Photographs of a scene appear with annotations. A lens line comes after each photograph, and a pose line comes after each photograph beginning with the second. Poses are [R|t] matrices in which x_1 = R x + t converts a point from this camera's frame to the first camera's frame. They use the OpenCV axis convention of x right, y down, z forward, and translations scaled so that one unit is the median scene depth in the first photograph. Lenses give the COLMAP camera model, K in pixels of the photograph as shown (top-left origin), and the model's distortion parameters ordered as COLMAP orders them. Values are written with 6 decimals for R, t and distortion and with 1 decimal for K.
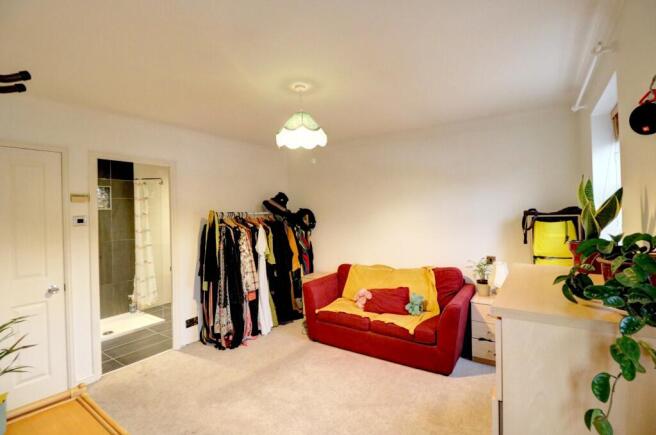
lens RADIAL K [[310.5, 0, 336.4], [0, 310.5, 214.0], [0, 0, 1]] dist [0.001277, -0.012475]
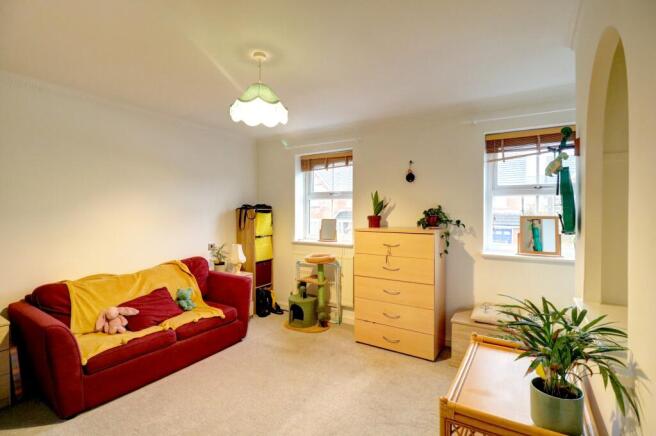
lens RADIAL K [[310.5, 0, 336.4], [0, 310.5, 214.5], [0, 0, 1]] dist [0.001277, -0.012475]
pose [[-0.067153, 0.024494, 0.997442, -0.786144], [0.005303, 0.999693, -0.024192, 0.061101], [-0.997729, 0.003665, -0.067263, 0.647102]]
